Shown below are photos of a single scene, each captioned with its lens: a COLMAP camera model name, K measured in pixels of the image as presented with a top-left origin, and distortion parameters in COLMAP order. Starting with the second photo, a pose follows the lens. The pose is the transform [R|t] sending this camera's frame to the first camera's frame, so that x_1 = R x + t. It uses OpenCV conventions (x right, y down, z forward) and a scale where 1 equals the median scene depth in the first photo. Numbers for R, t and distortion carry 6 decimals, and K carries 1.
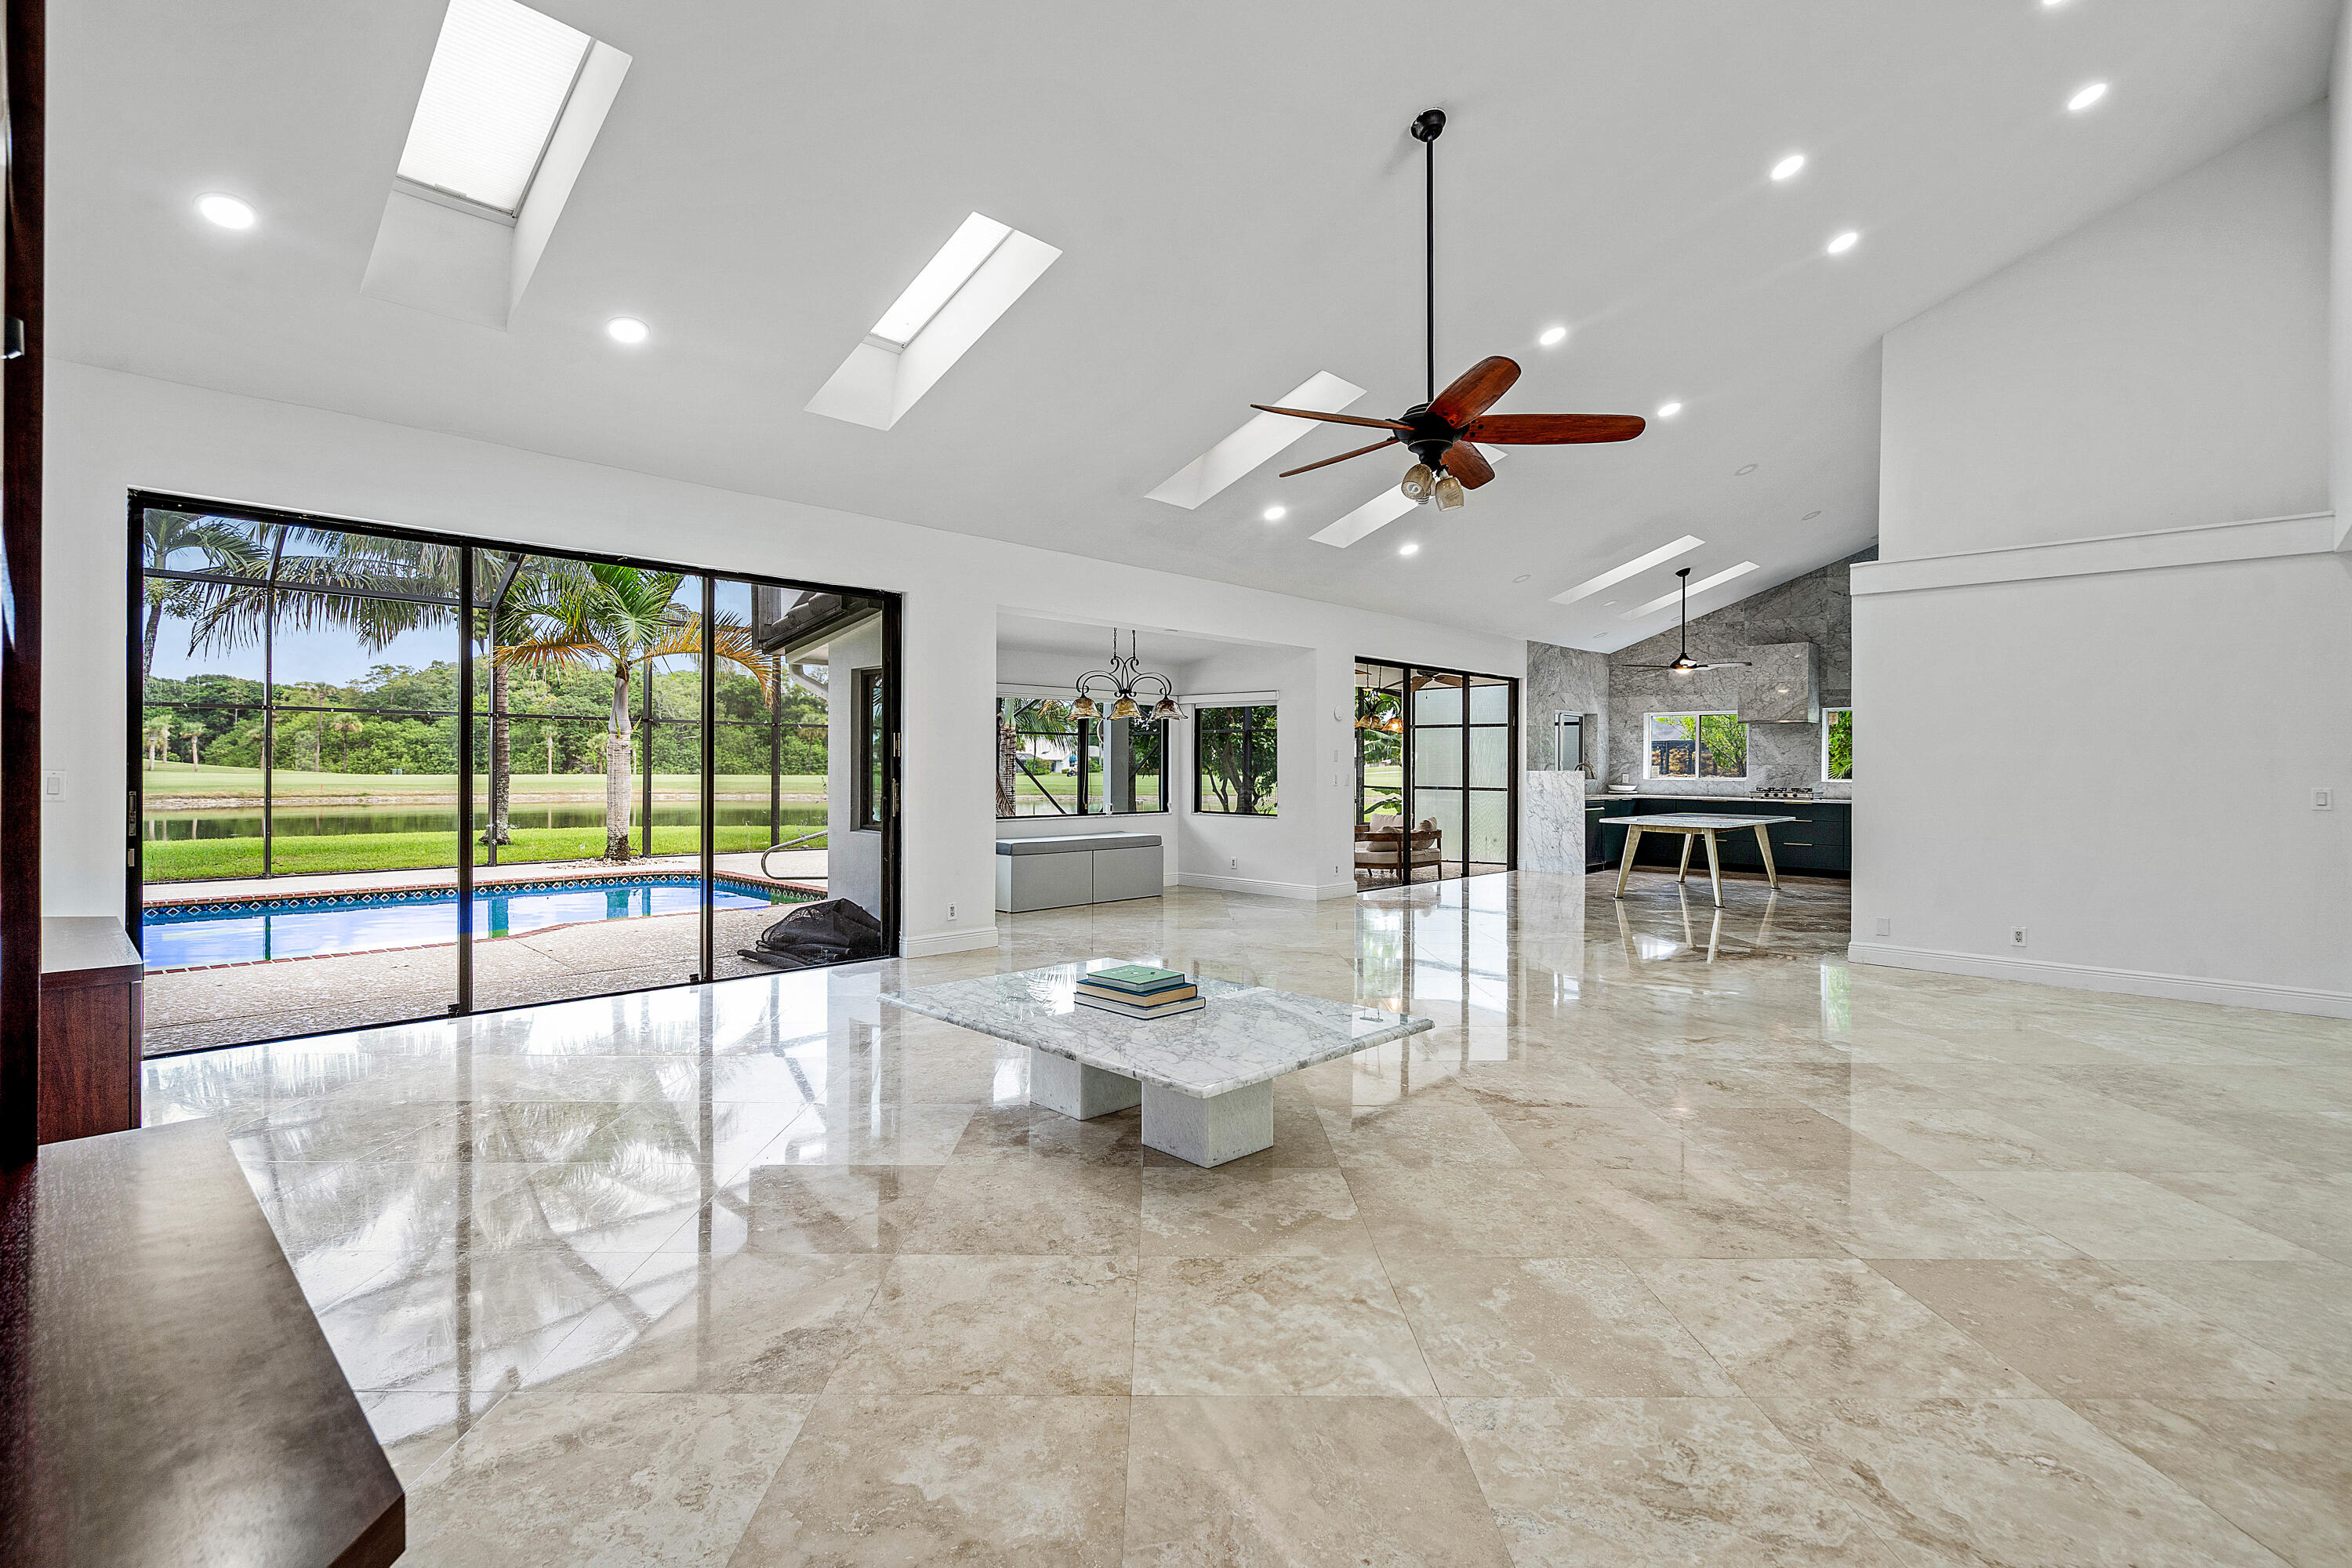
lens RADIAL K [[1092.9, 0, 1180.6], [0, 1092.9, 770.9], [0, 0, 1]] dist [-0.002349, 0.001069]
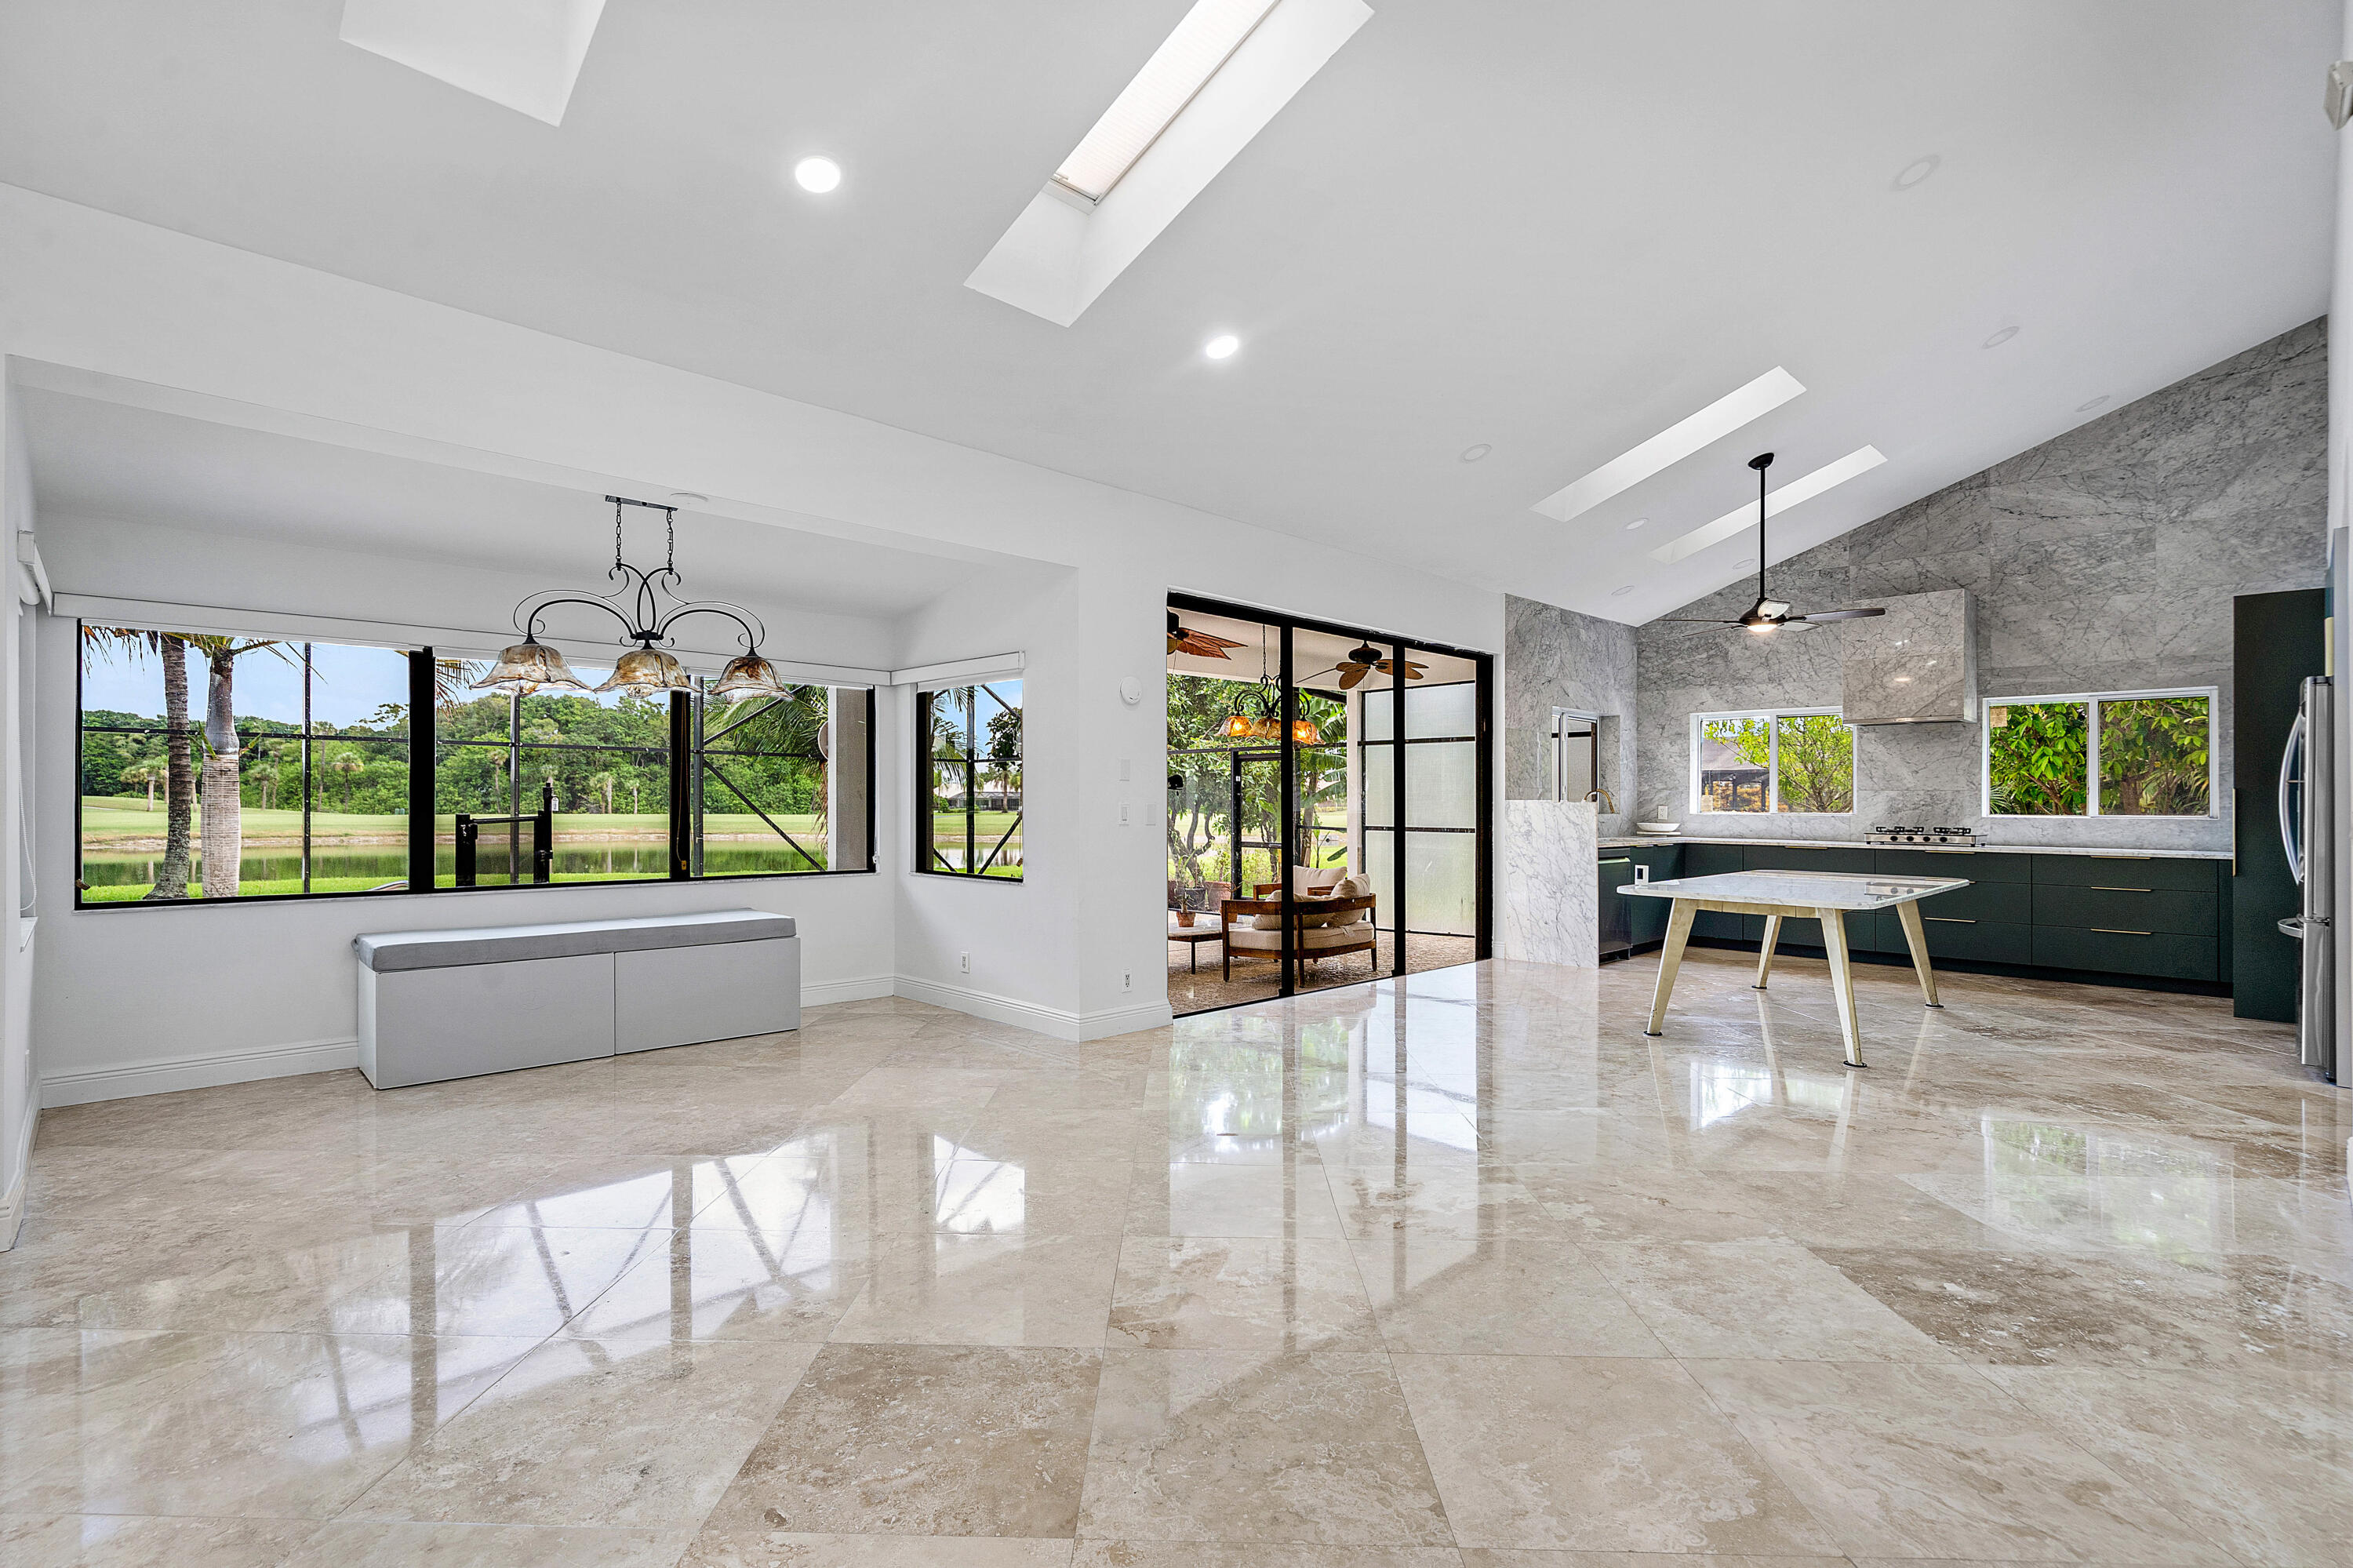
lens RADIAL K [[1093.4, 0, 1186.2], [0, 1093.4, 794.0], [0, 0, 1]] dist [-0.002349, 0.001069]
pose [[0.999759, -0.003681, -0.021655, 0.146746], [0.003388, 0.999903, -0.013526, 0.003677], [0.021703, 0.013449, 0.999674, 0.366887]]
